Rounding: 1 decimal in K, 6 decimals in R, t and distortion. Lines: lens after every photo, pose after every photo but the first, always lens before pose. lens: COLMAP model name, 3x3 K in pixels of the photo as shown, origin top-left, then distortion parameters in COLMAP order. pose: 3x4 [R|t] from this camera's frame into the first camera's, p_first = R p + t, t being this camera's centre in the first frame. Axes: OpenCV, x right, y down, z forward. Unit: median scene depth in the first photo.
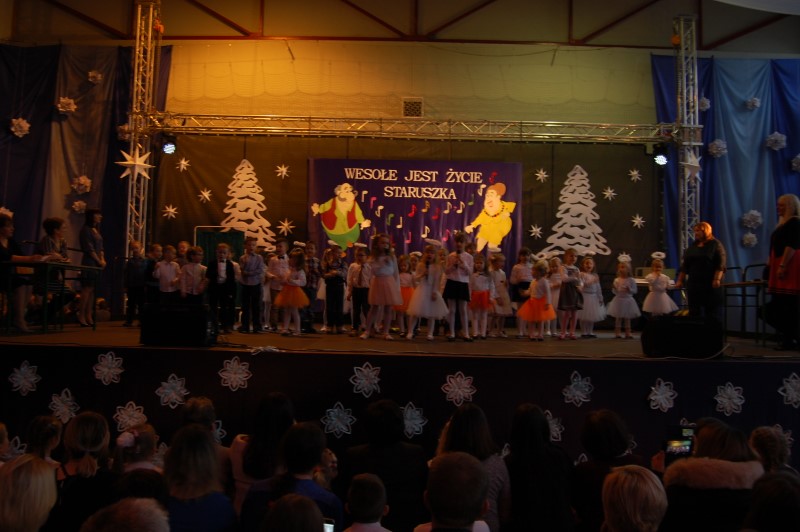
lens RADIAL K [[704.1, 0, 400.0], [0, 704.1, 266.0], [0, 0, 1]] dist [-0.072739, 0.007342]
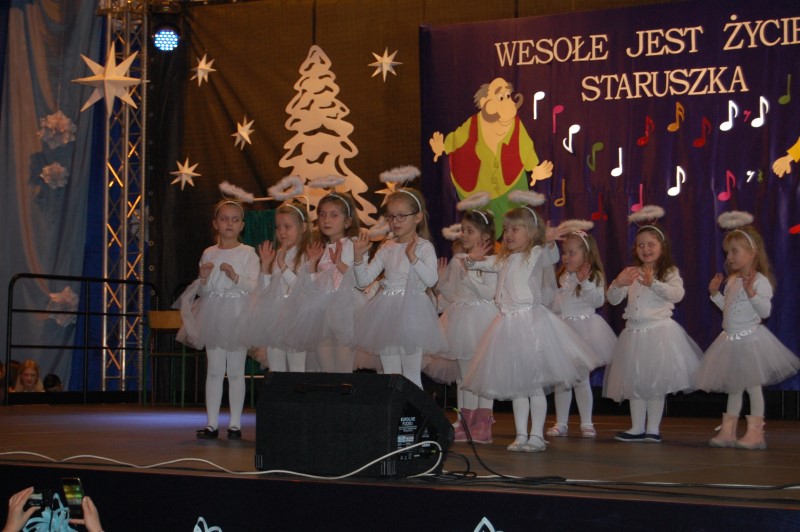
lens RADIAL K [[1808.2, 0, 400.0], [0, 1808.2, 266.0], [0, 0, 1]] dist [0.004748, -0.333578]
pose [[0.844687, -0.041824, -0.533624, 0.446125], [0.037149, 0.999119, -0.019505, 0.013600], [0.533970, -0.003348, 0.845497, 0.051596]]
